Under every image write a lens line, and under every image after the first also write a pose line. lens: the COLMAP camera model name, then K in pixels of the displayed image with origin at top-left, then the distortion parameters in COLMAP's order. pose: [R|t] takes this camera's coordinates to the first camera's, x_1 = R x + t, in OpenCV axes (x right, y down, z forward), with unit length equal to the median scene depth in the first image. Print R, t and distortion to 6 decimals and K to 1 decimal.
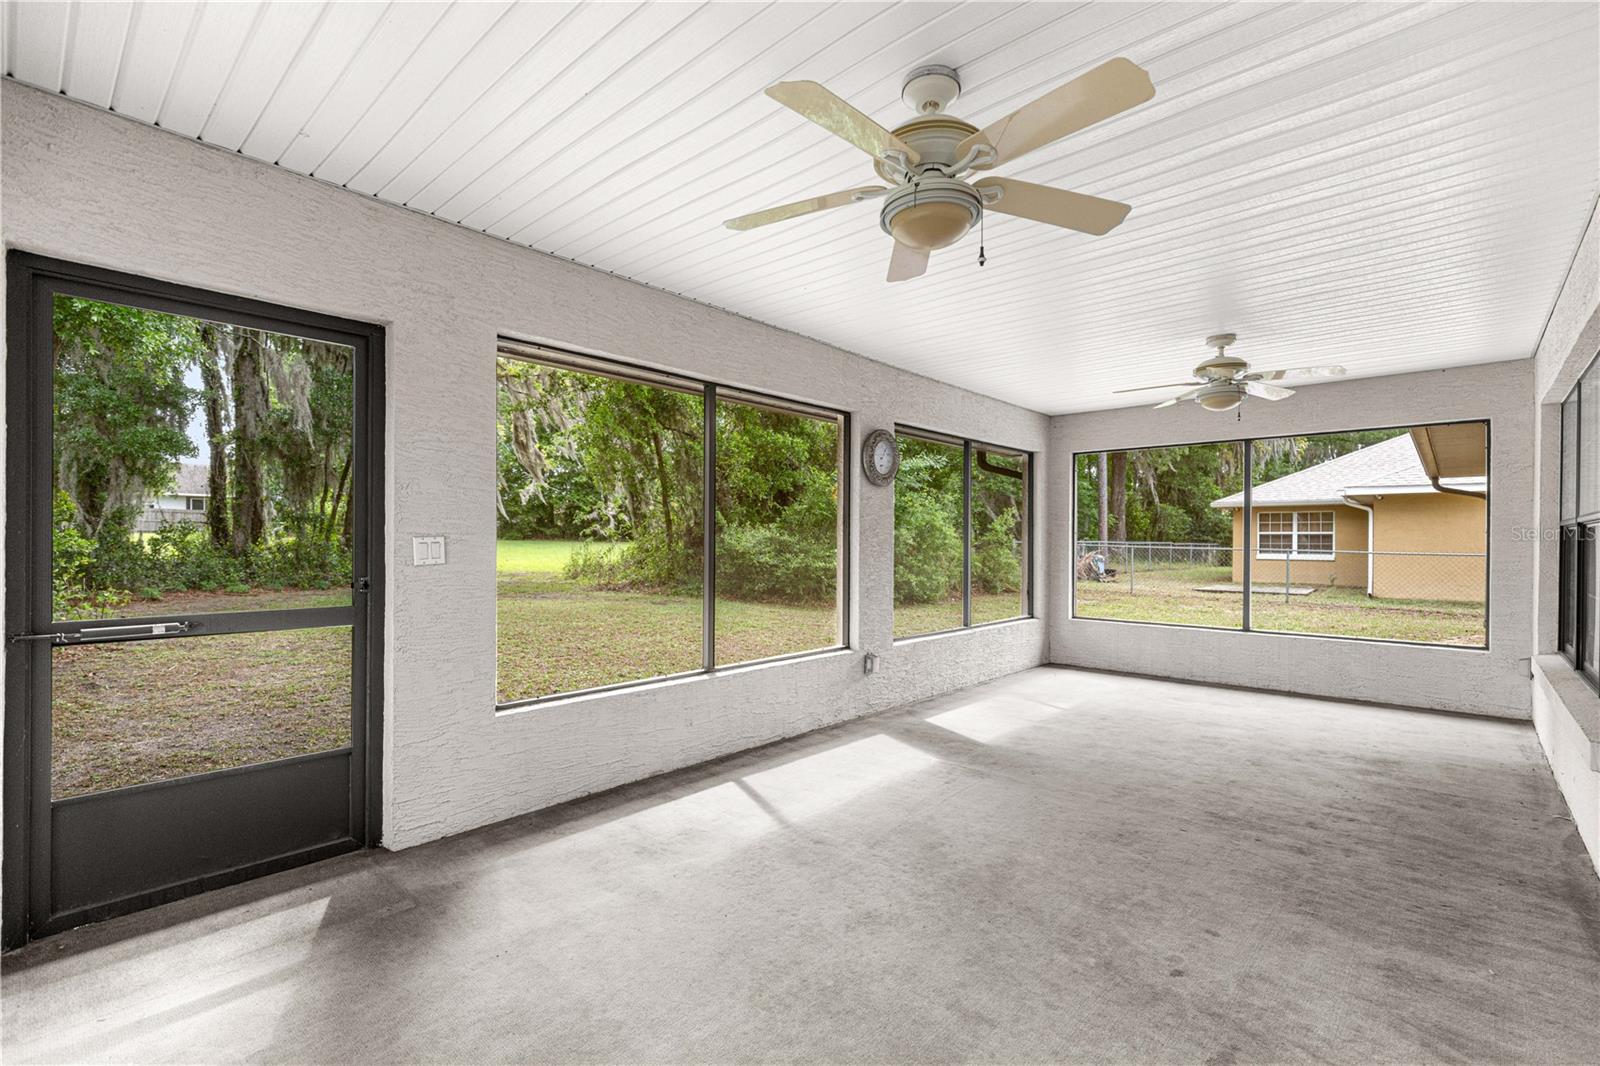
lens RADIAL K [[723.8, 0, 808.4], [0, 723.8, 535.5], [0, 0, 1]] dist [0.014348, -0.004645]
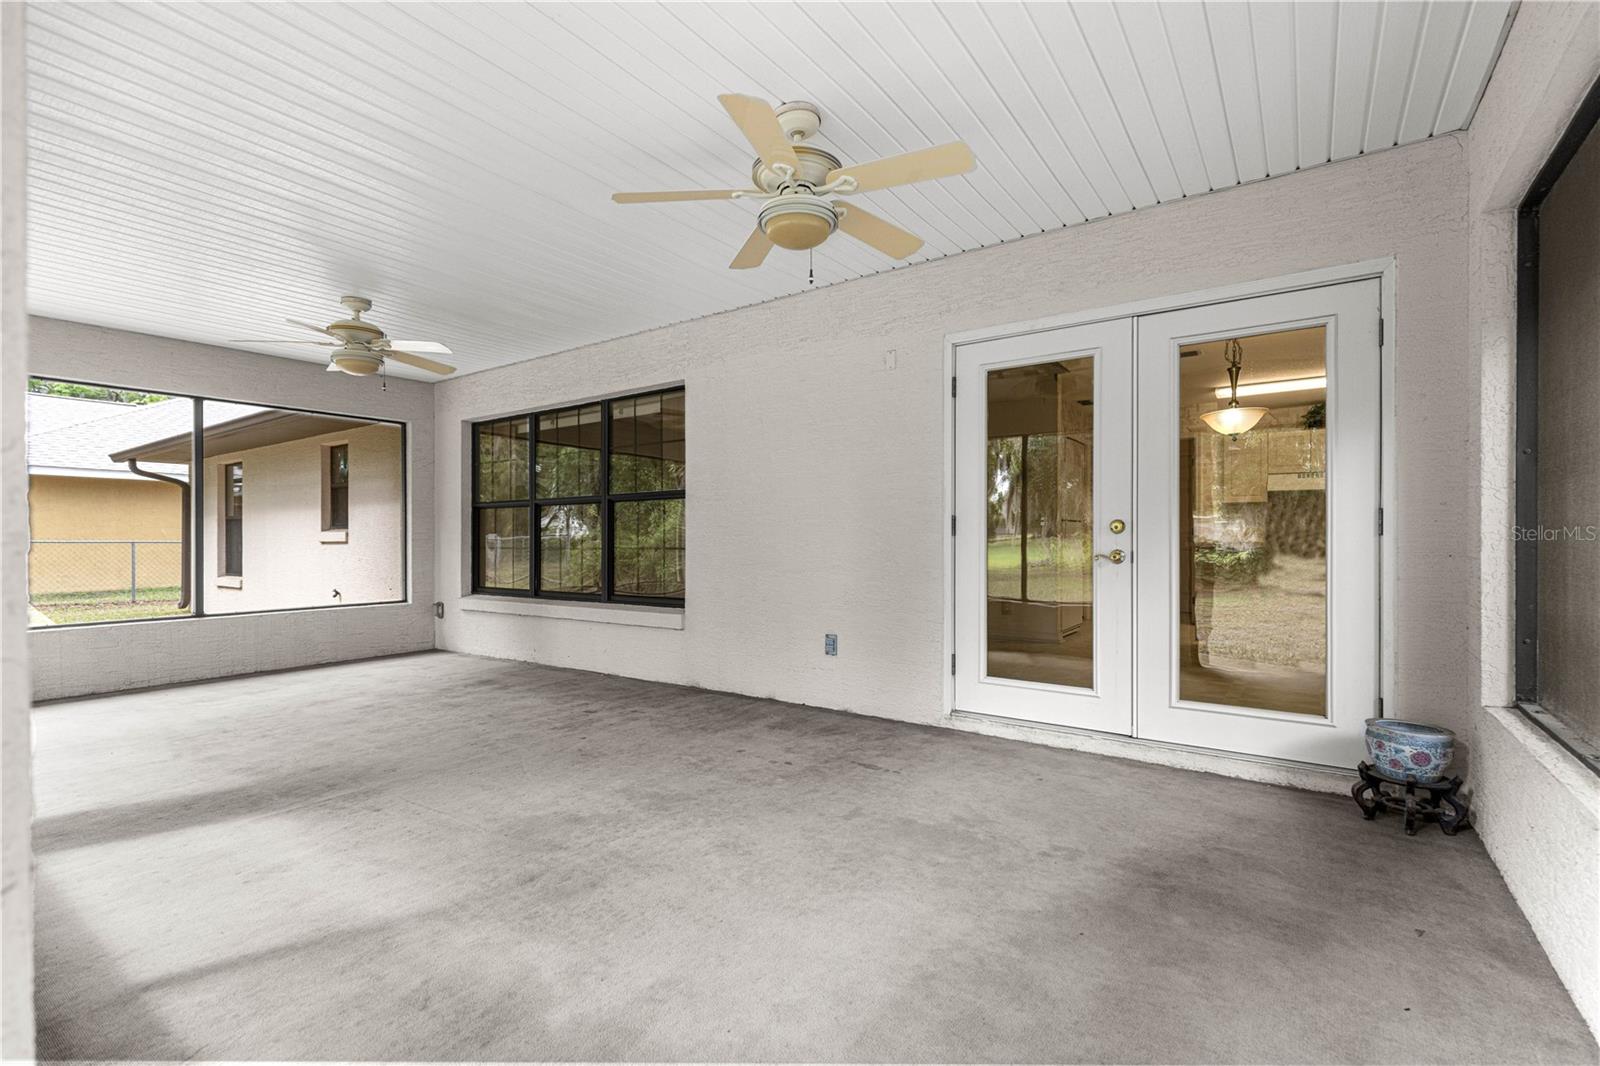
lens RADIAL K [[723.8, 0, 808.4], [0, 723.8, 535.5], [0, 0, 1]] dist [0.014348, -0.004645]
pose [[-0.123701, 0.000240, 0.992320, -0.640334], [-0.002437, 0.999997, -0.000546, 0.057604], [-0.992317, -0.002486, -0.123700, 0.680030]]
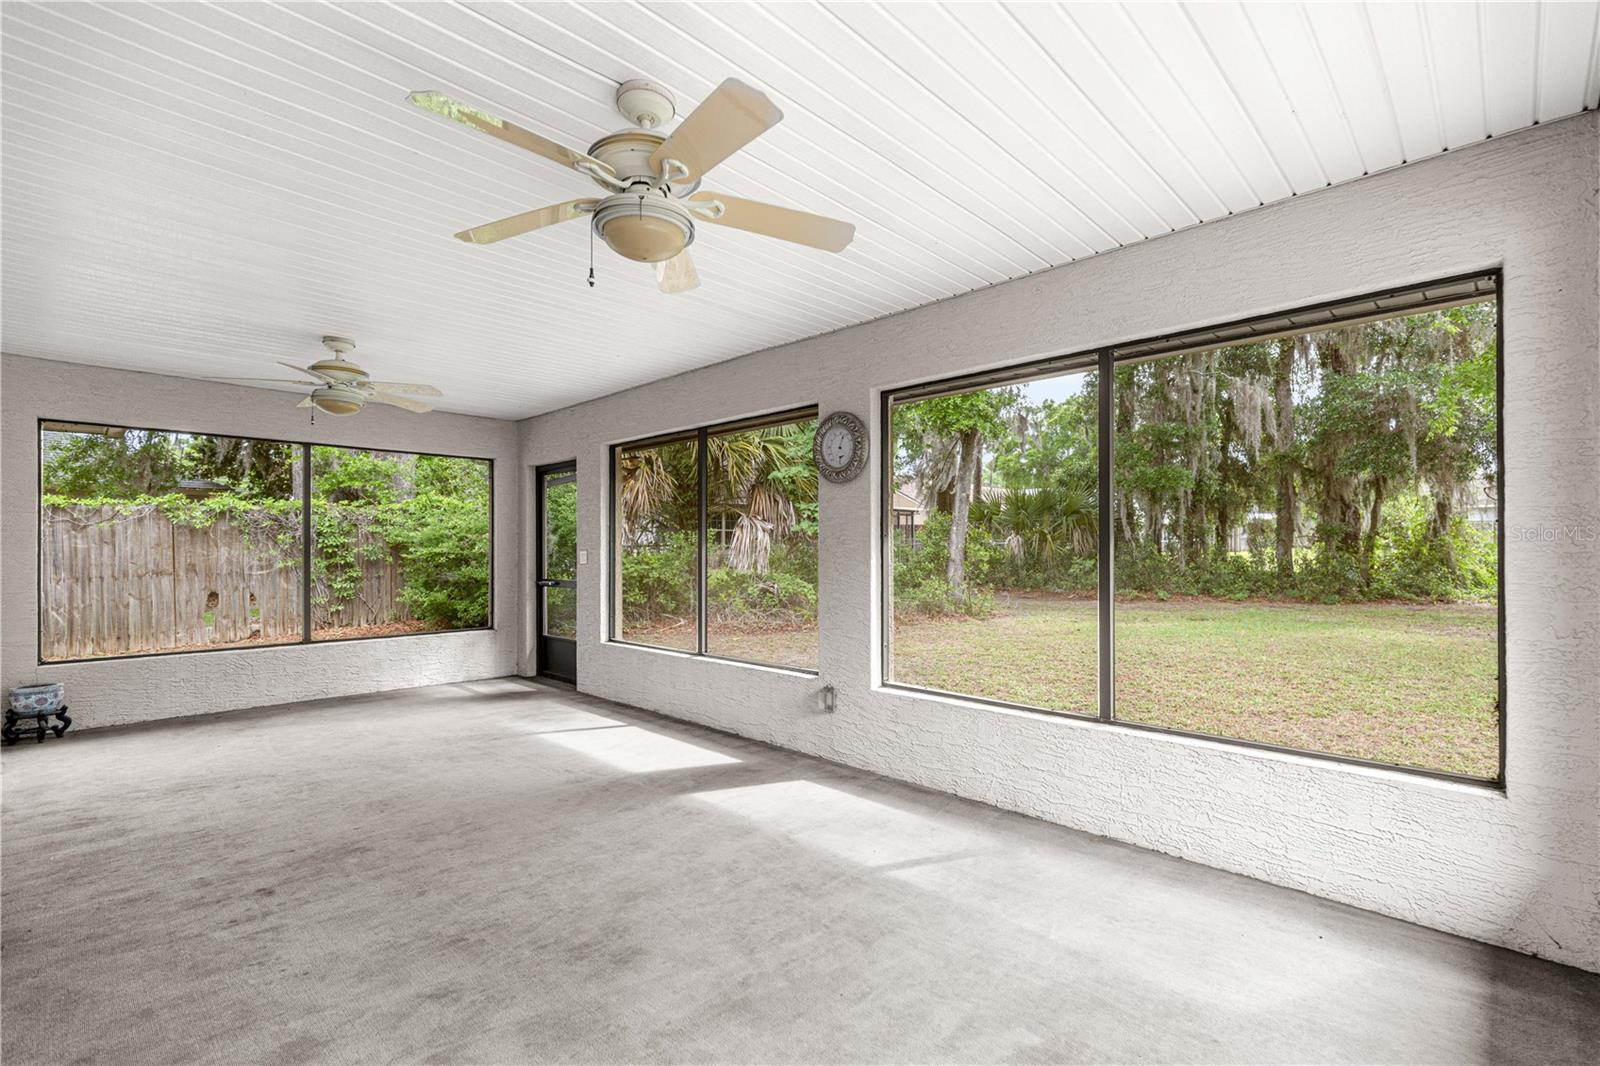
lens RADIAL K [[708.6, 0, 801.0], [0, 708.6, 529.3], [0, 0, 1]] dist [-0.001854, 0.000051]
pose [[-0.039231, -0.039685, -0.998442, 1.322419], [0.008013, 0.999166, -0.040029, 0.022134], [0.999198, -0.009571, -0.038880, 1.462872]]
